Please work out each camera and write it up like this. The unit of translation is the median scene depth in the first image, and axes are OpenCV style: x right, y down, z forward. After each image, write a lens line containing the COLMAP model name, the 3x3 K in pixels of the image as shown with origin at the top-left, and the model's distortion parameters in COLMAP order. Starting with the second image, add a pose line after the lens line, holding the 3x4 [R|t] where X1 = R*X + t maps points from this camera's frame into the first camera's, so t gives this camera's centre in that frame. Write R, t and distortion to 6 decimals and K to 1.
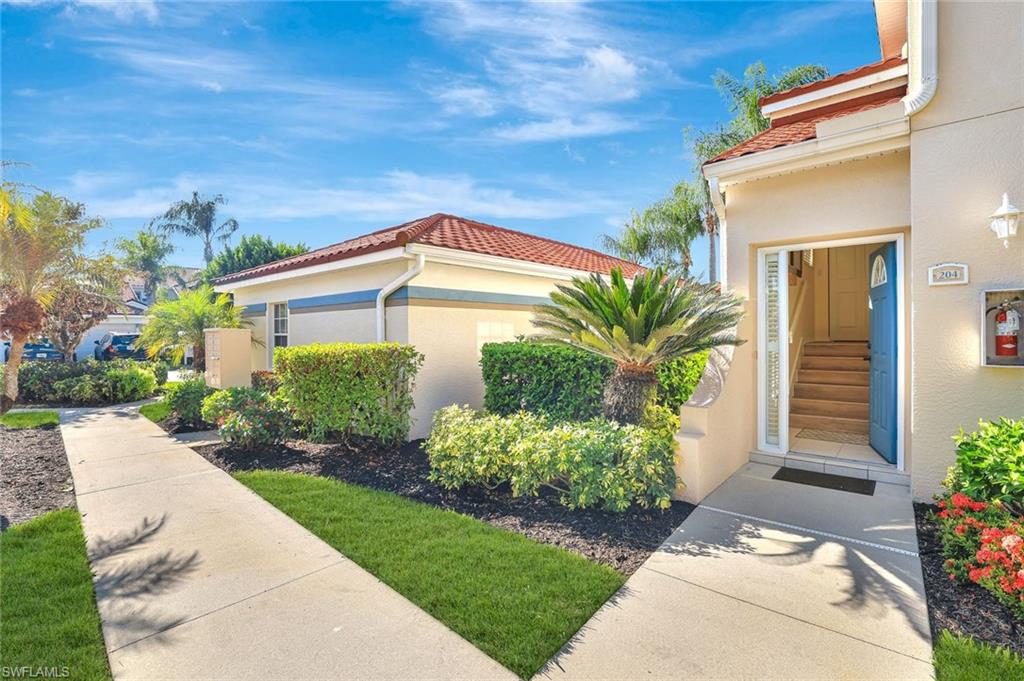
lens RADIAL K [[470.7, 0, 470.8], [0, 470.7, 332.3], [0, 0, 1]] dist [-0.054076, 0.015850]
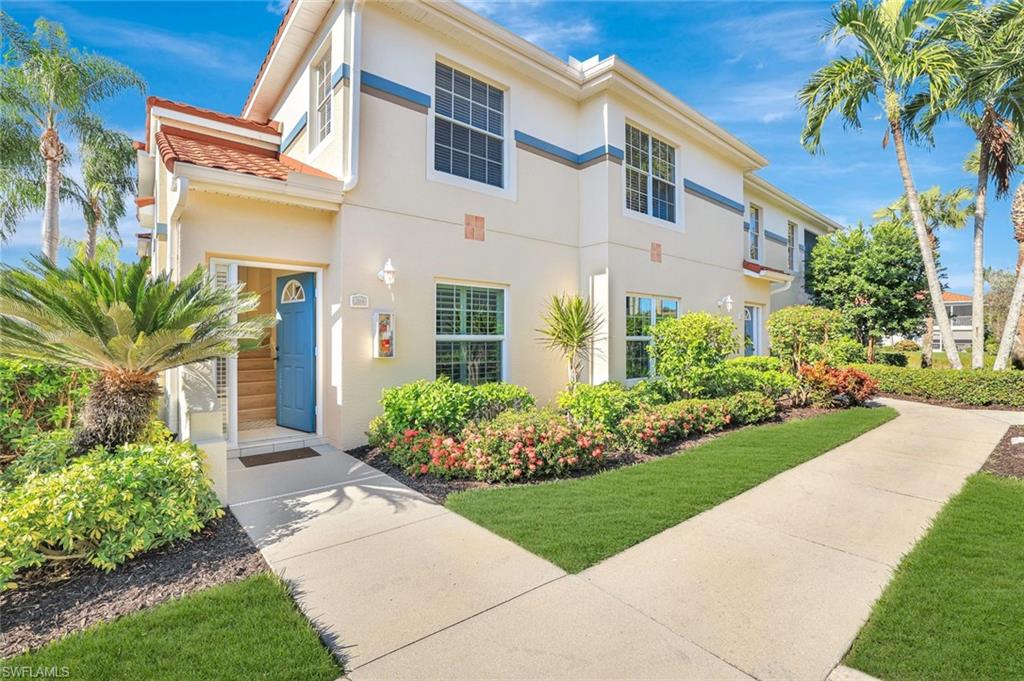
lens RADIAL K [[463.8, 0, 505.6], [0, 463.8, 333.6], [0, 0, 1]] dist [-0.003369, -0.000235]
pose [[0.111915, 0.018209, 0.993551, -0.557913], [0.000063, 0.999832, -0.018331, 0.017958], [-0.993718, 0.002115, 0.111895, 0.346250]]
